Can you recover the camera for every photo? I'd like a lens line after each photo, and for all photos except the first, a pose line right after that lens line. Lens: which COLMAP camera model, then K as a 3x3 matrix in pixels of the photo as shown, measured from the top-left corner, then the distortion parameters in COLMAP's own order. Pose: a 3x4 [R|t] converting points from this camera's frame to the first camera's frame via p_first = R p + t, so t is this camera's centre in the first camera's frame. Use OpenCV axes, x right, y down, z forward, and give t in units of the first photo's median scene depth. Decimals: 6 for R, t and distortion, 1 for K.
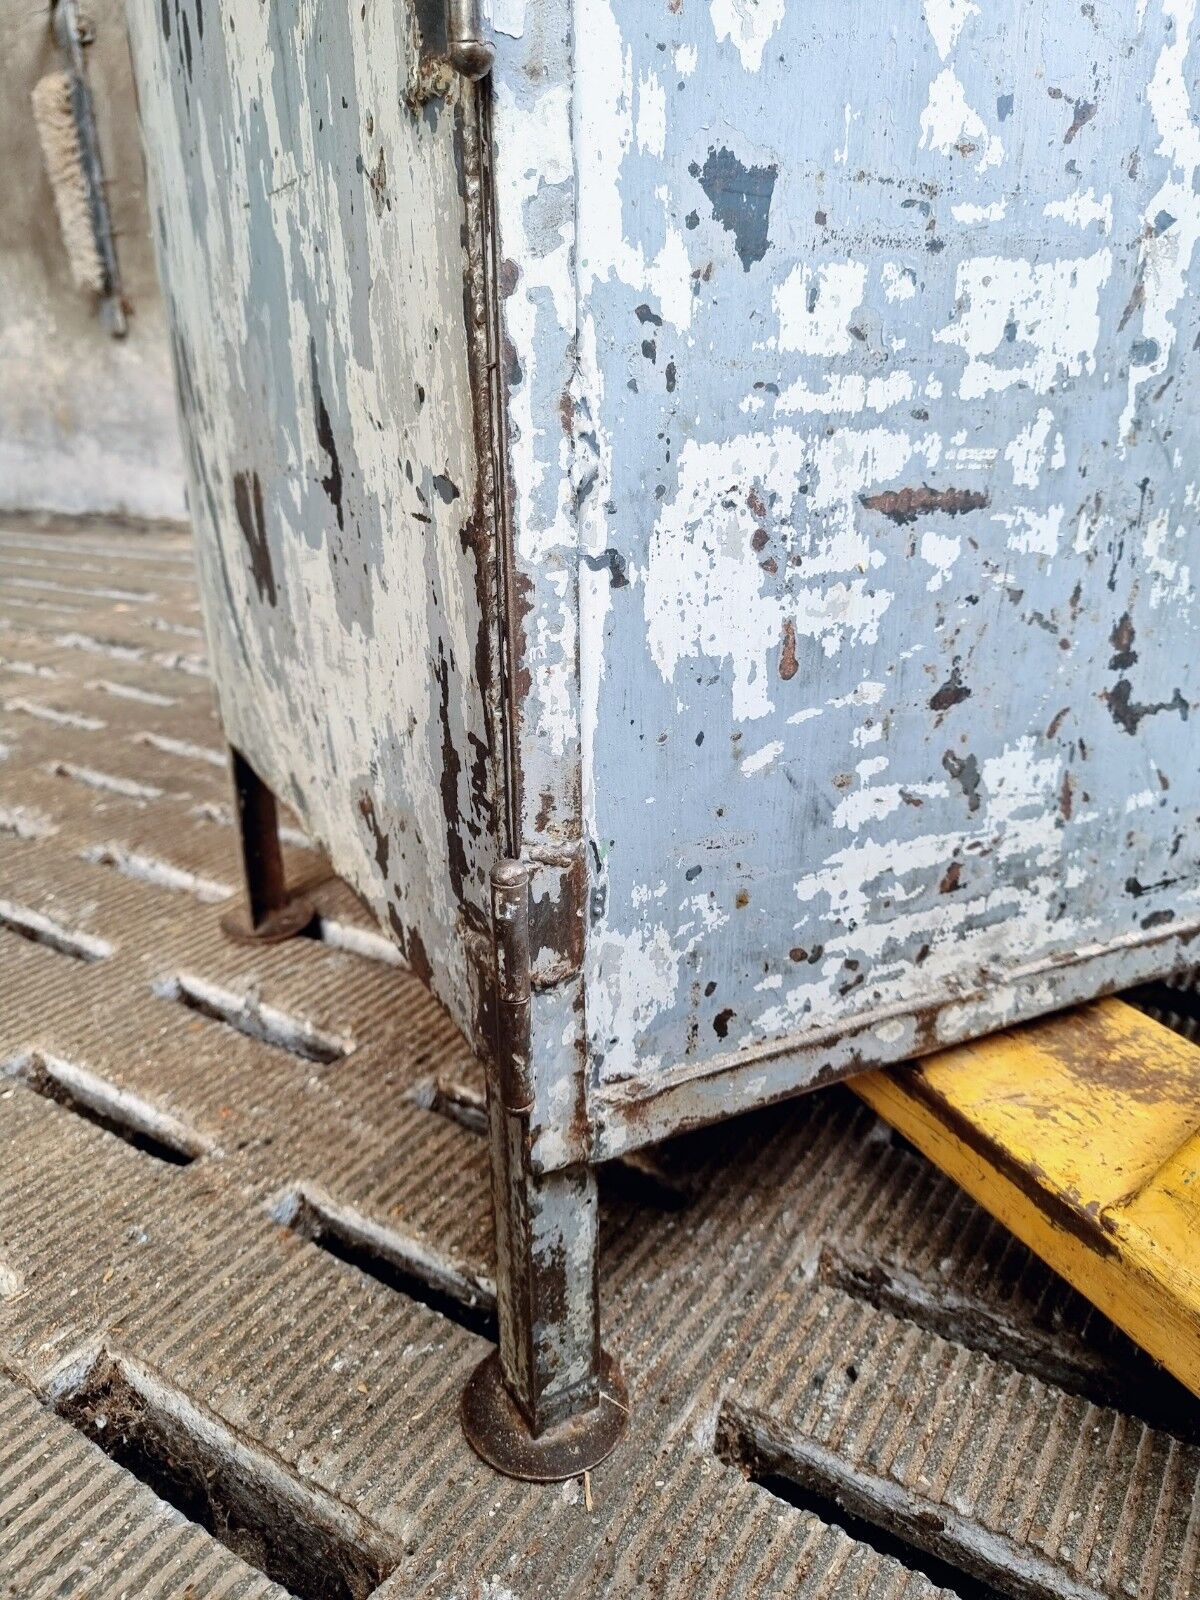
lens RADIAL K [[1124.8, 0, 582.8], [0, 1124.8, 803.4], [0, 0, 1]] dist [0.048091, -0.055895]
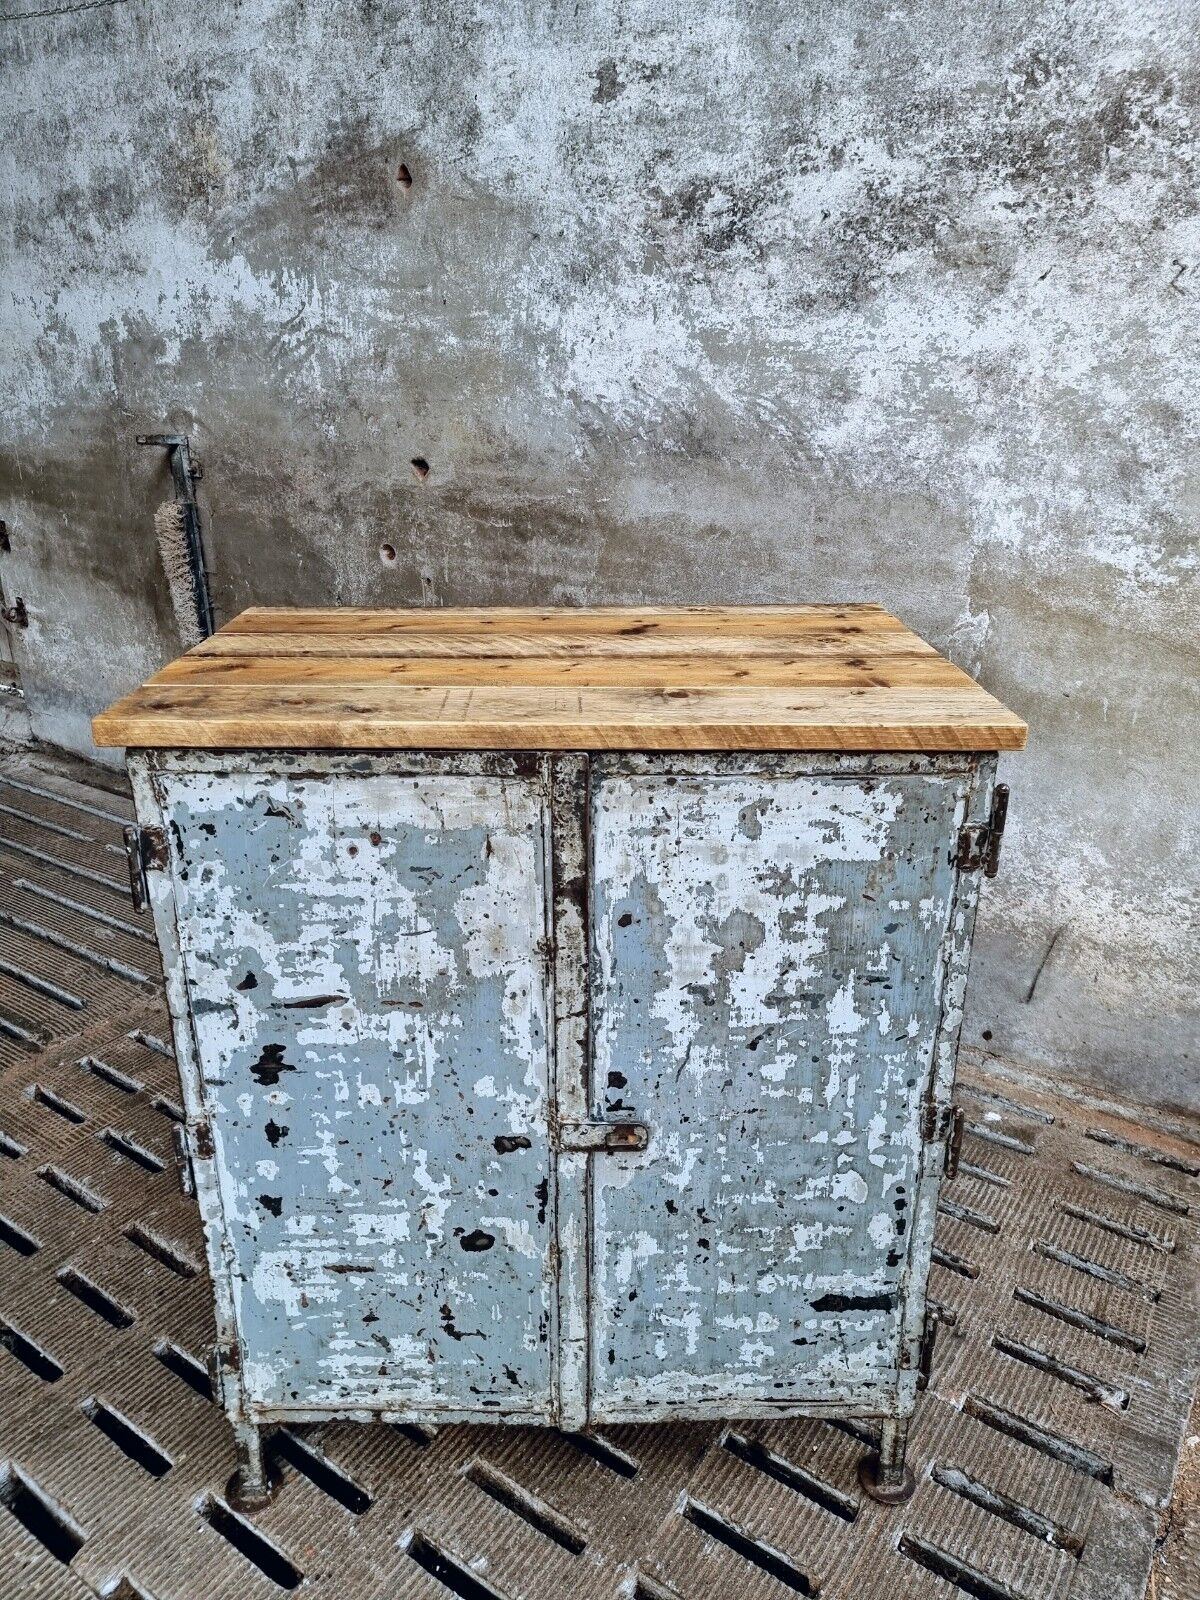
lens RADIAL K [[1176.9, 0, 562.7], [0, 1176.9, 813.7], [0, 0, 1]] dist [0.076020, -0.074831]
pose [[0.875336, 0.189963, -0.444636, 1.851453], [-0.178705, 0.981581, 0.067553, -1.665976], [0.449279, 0.020327, 0.893160, -1.578457]]
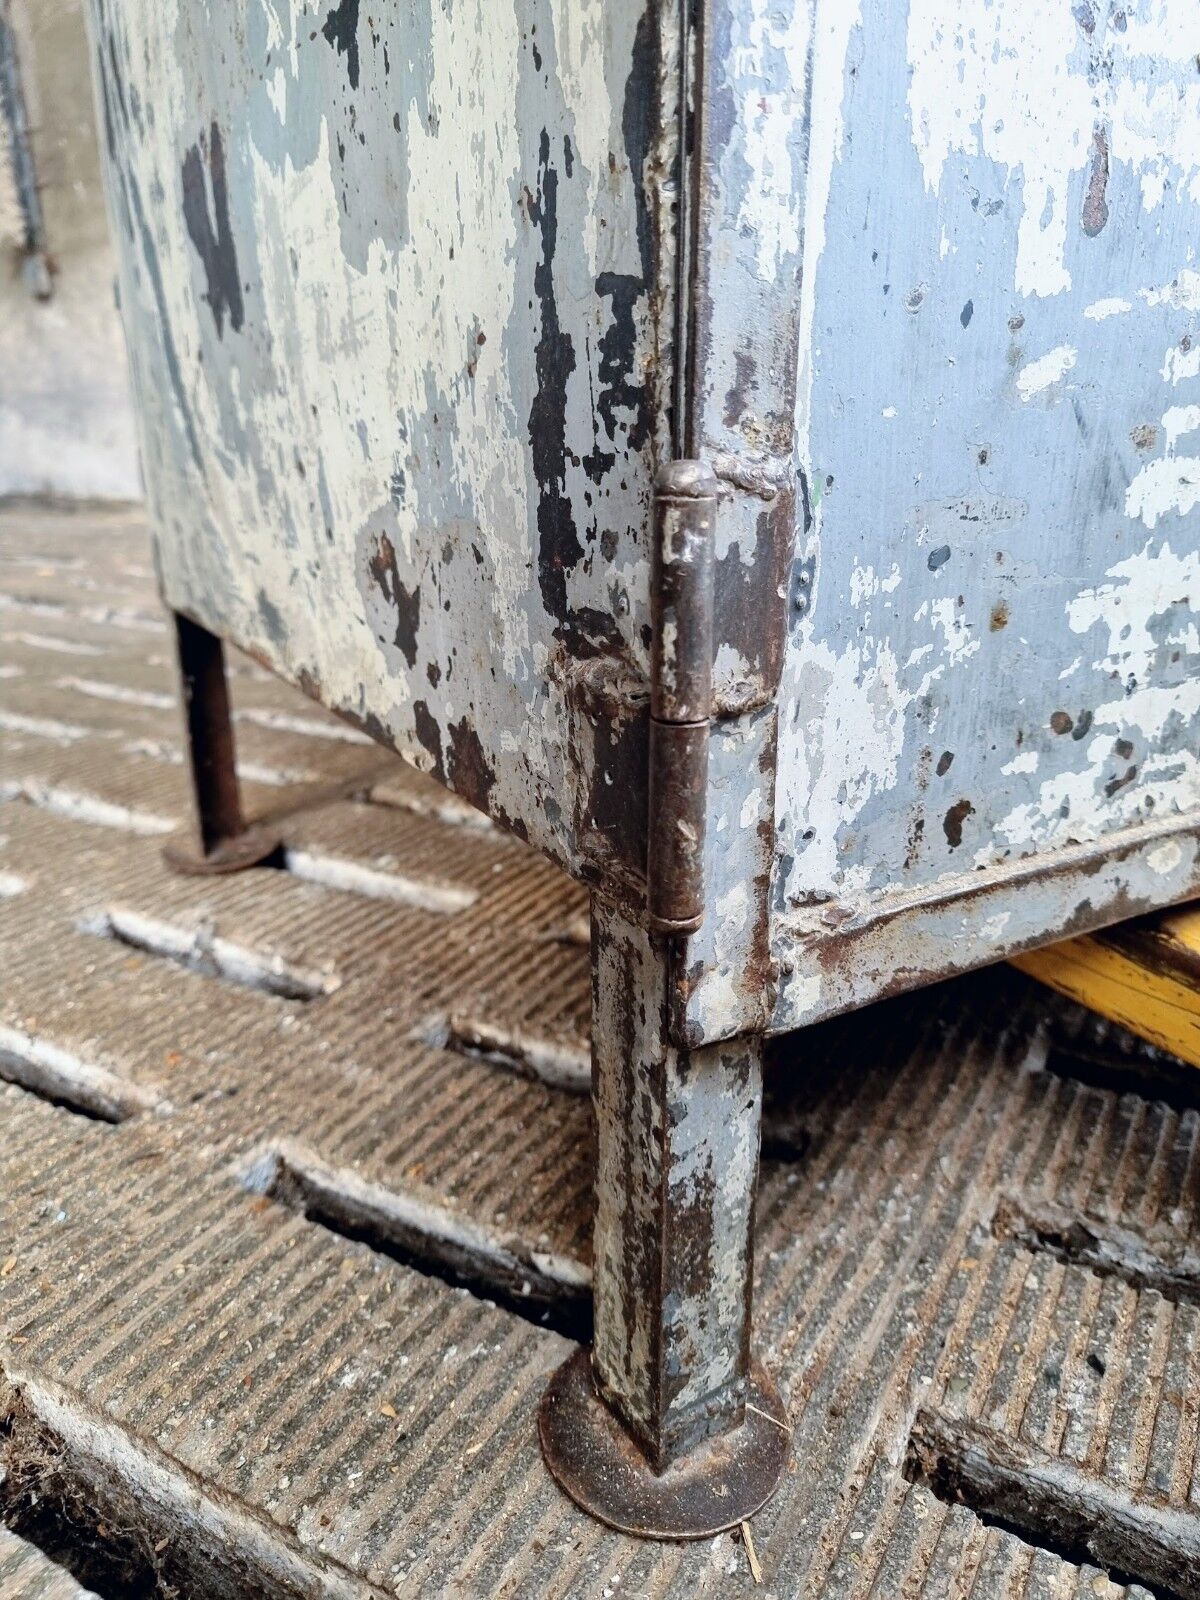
lens RADIAL K [[1129.7, 0, 579.7], [0, 1129.7, 817.2], [0, 0, 1]] dist [0.039851, -0.055631]
pose [[0.998784, -0.011542, 0.047935, -0.118887], [0.012427, 0.999757, -0.018221, 0.192355], [-0.047713, 0.018795, 0.998684, 0.341205]]
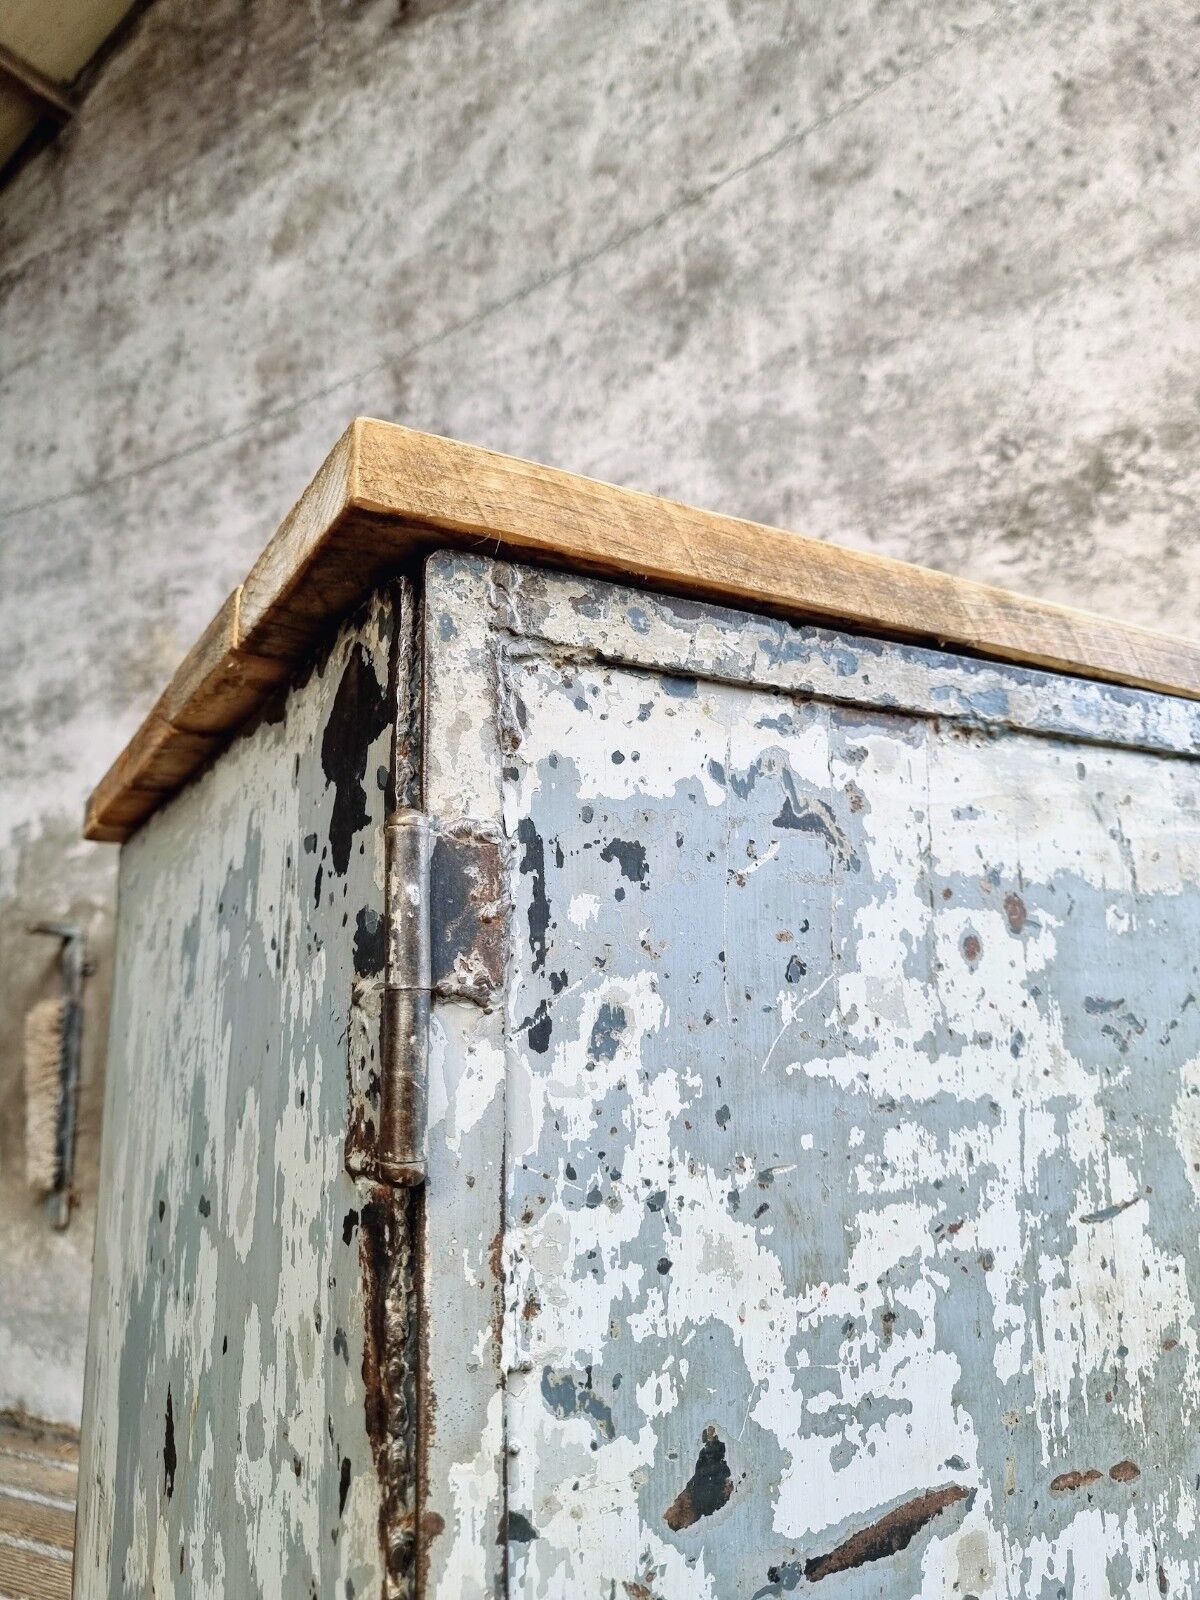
lens RADIAL K [[1111.2, 0, 555.0], [0, 1111.2, 801.1], [0, 0, 1]] dist [0.048256, -0.045993]
pose [[0.999486, 0.009642, 0.030579, -0.014097], [0.008139, 0.846177, -0.532840, -0.966529], [-0.031013, 0.532814, 0.845664, -0.283640]]
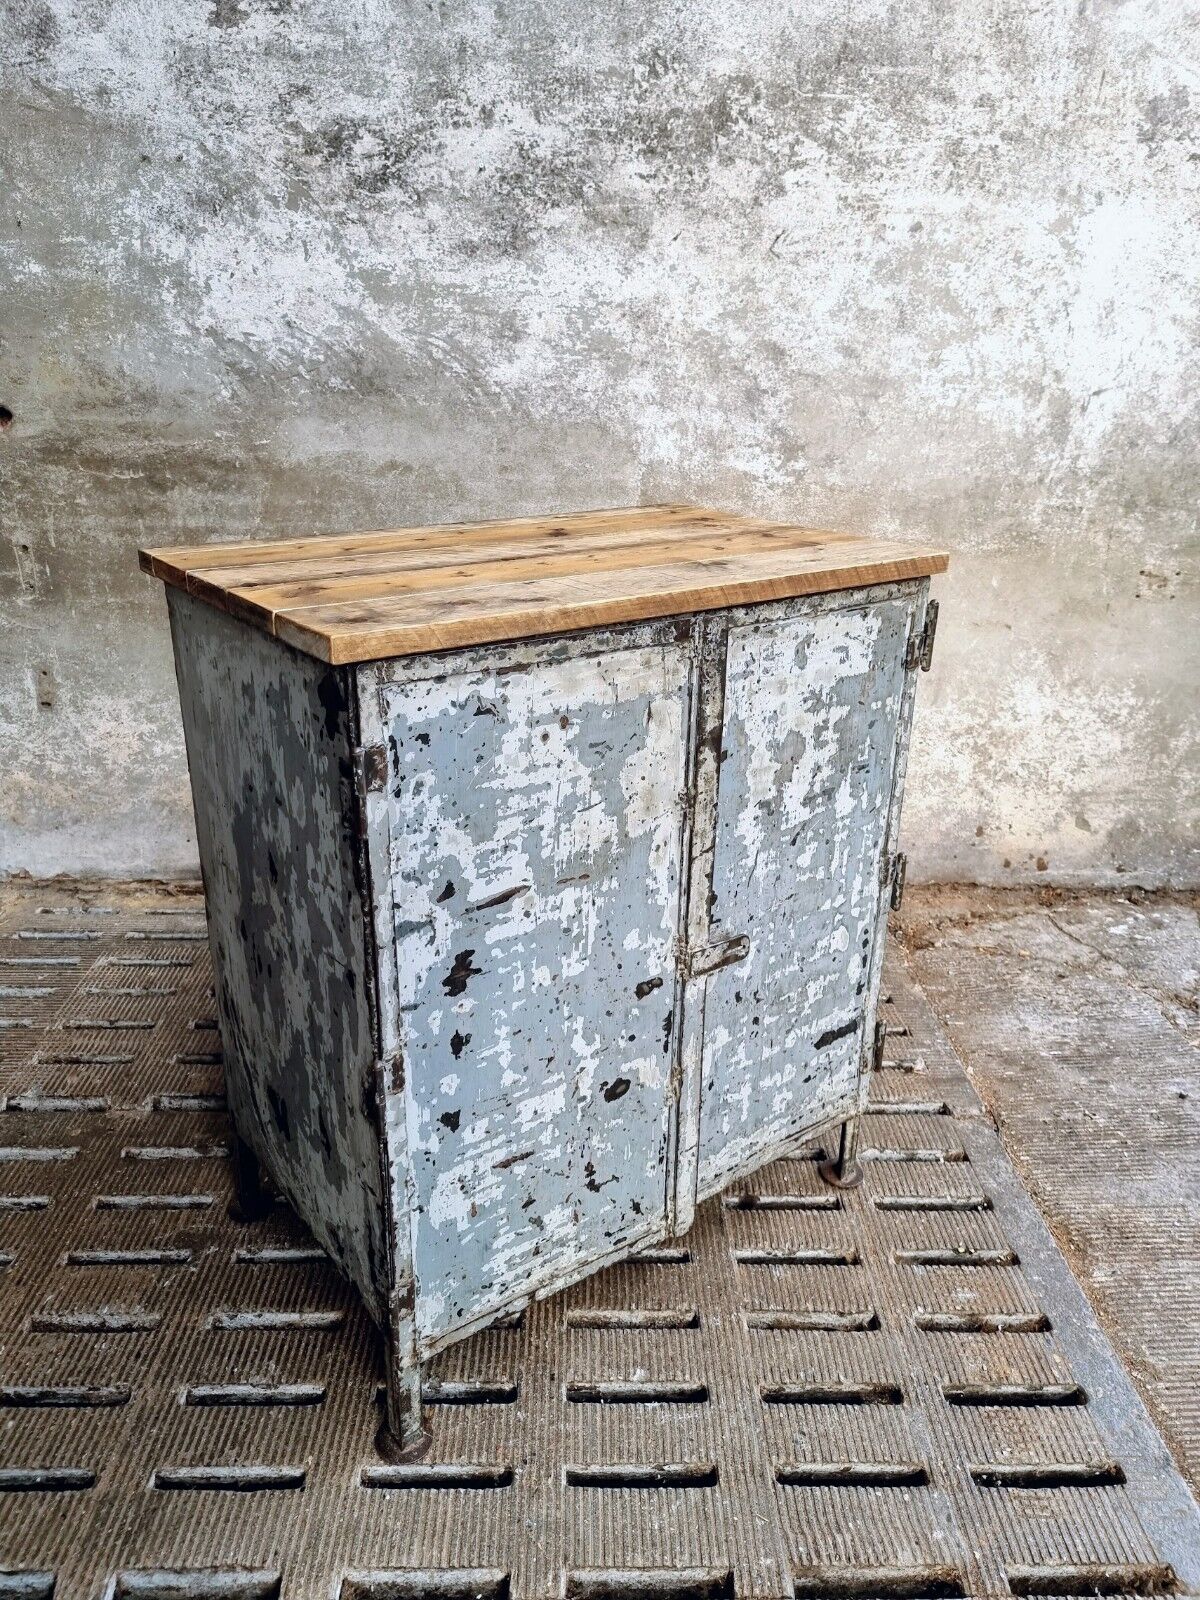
lens RADIAL K [[1175.2, 0, 604.9], [0, 1175.2, 816.9], [0, 0, 1]] dist [0.073213, -0.063512]
pose [[0.986454, -0.029823, 0.161303, 0.028349], [0.024660, 0.999120, 0.033915, -1.233380], [-0.162173, -0.029478, 0.986322, -2.195327]]
